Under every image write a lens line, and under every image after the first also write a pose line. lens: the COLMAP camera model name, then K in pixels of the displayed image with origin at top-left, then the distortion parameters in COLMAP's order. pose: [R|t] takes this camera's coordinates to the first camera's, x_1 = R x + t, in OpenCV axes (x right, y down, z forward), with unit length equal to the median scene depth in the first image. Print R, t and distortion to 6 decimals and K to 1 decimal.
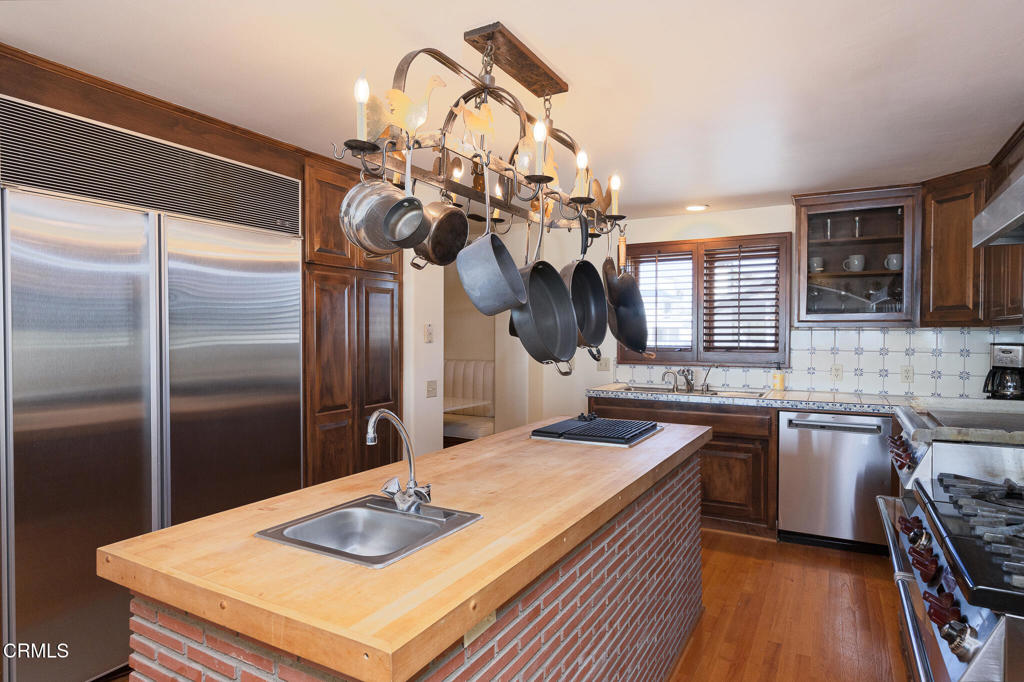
lens RADIAL K [[583.5, 0, 510.5], [0, 583.5, 343.2], [0, 0, 1]] dist [-0.000040, 0.002293]
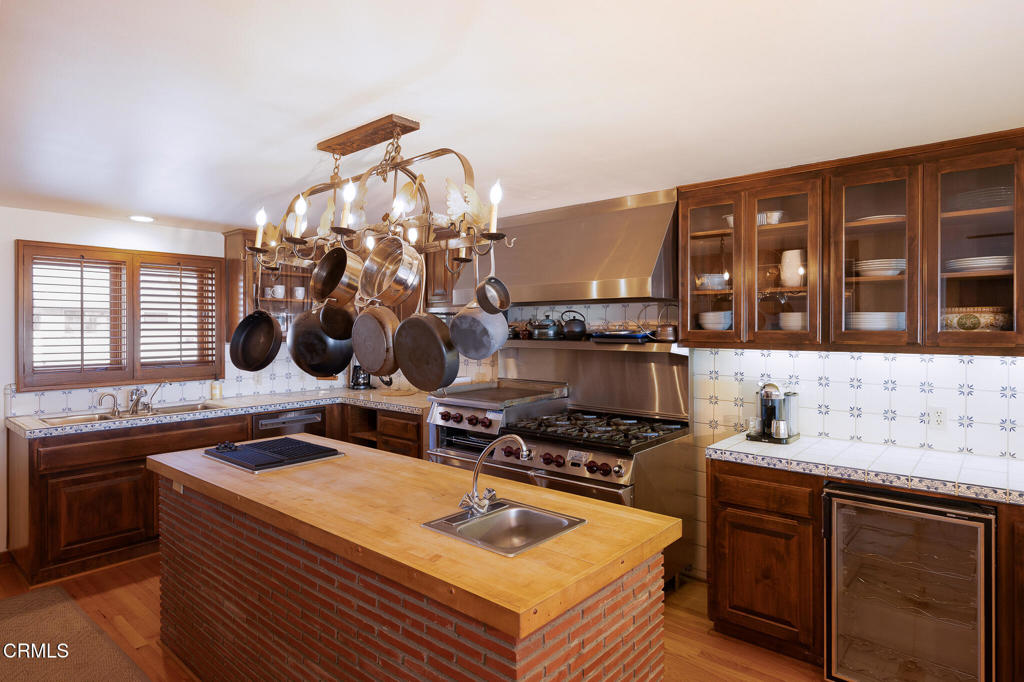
lens RADIAL K [[583.5, 0, 509.3], [0, 583.5, 334.5], [0, 0, 1]] dist [-0.000040, 0.002293]
pose [[0.186245, -0.014396, 0.982398, -0.620443], [0.015222, 0.999815, 0.011766, -0.055193], [-0.982385, 0.012763, 0.186430, 0.297072]]
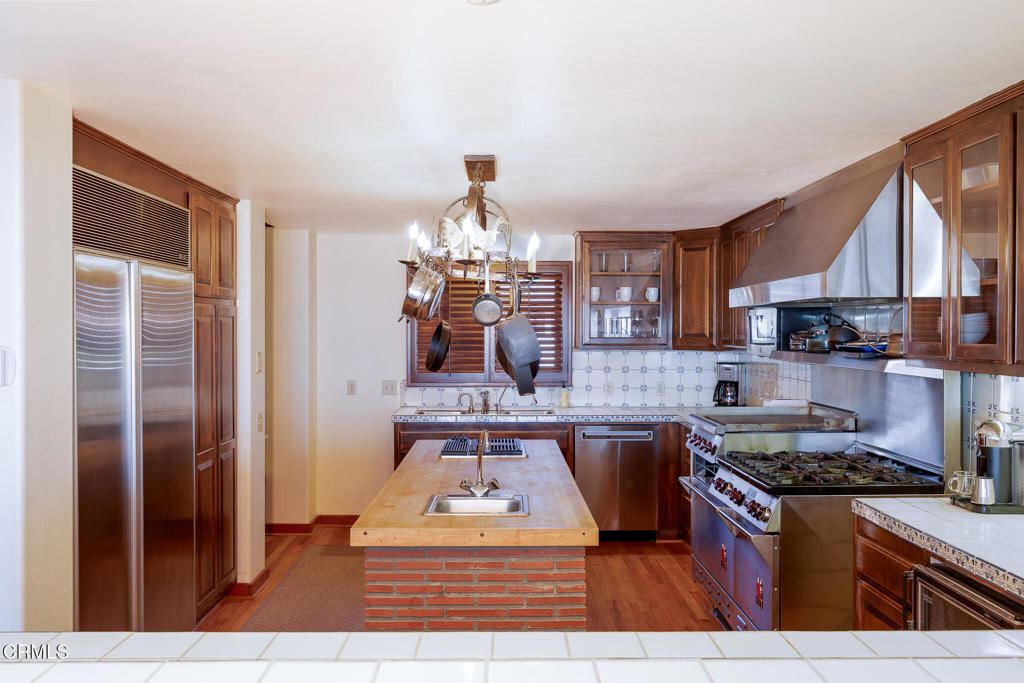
lens RADIAL K [[890.5, 0, 507.0], [0, 890.5, 340.5], [0, 0, 1]] dist [-0.006055, -0.000325]
pose [[0.865117, -0.006899, 0.501522, -0.545695], [0.008375, 0.999965, -0.000692, -0.050478], [-0.501500, 0.004799, 0.865144, -0.447108]]
